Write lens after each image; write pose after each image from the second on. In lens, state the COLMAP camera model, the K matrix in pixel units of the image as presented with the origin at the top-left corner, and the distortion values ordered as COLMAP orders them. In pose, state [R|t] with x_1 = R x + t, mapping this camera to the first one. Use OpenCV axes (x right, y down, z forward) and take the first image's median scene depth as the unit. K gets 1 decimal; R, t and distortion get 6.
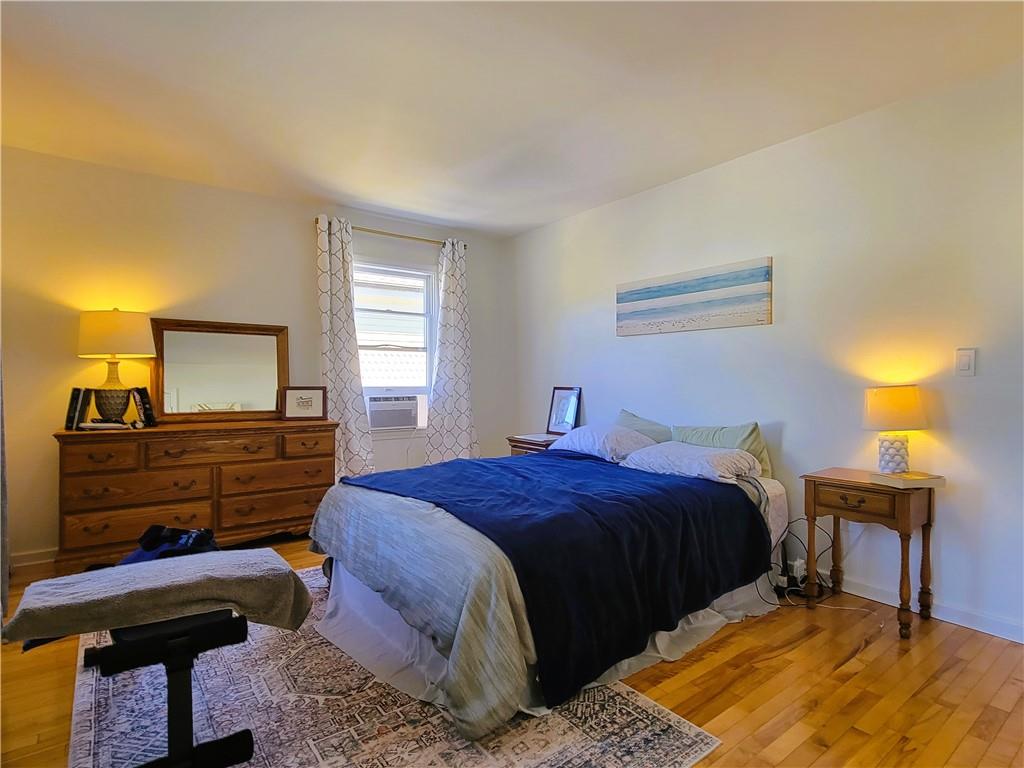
lens RADIAL K [[539.0, 0, 517.8], [0, 539.0, 383.8], [0, 0, 1]] dist [0.001376, -0.000670]
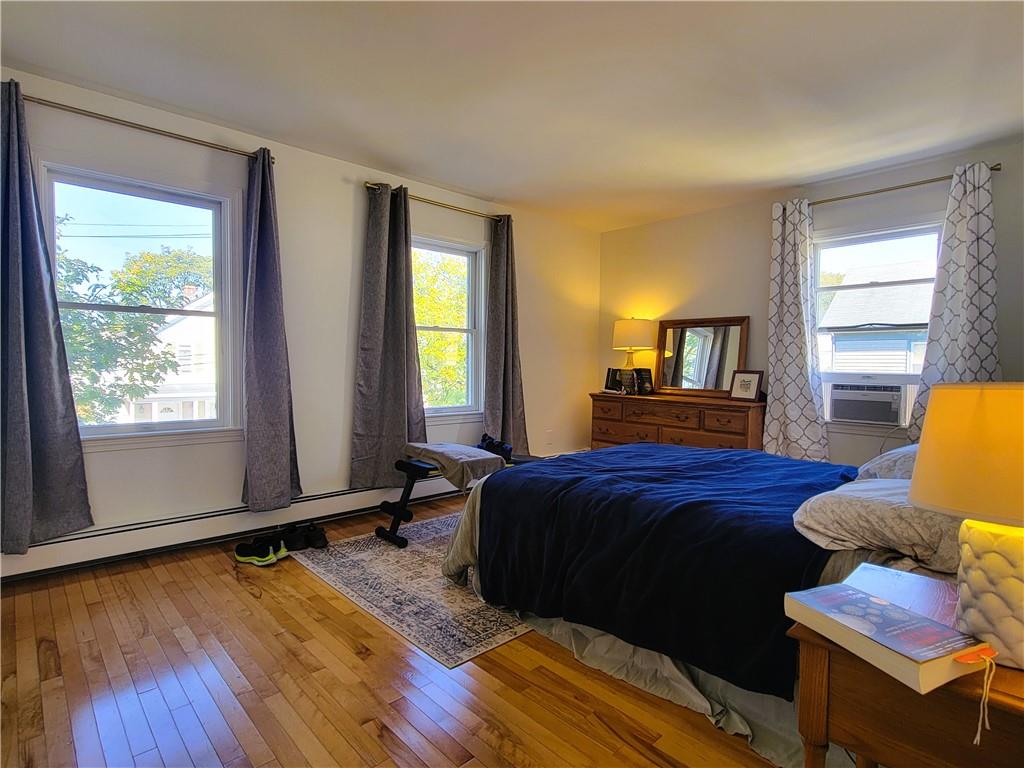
lens RADIAL K [[533.9, 0, 518.6], [0, 533.9, 385.6], [0, 0, 1]] dist [-0.001871, -0.000909]
pose [[0.111017, 0.041147, -0.992966, 0.603795], [-0.017966, 0.999062, 0.039391, 0.001423], [0.993656, 0.013466, 0.111652, 0.404117]]
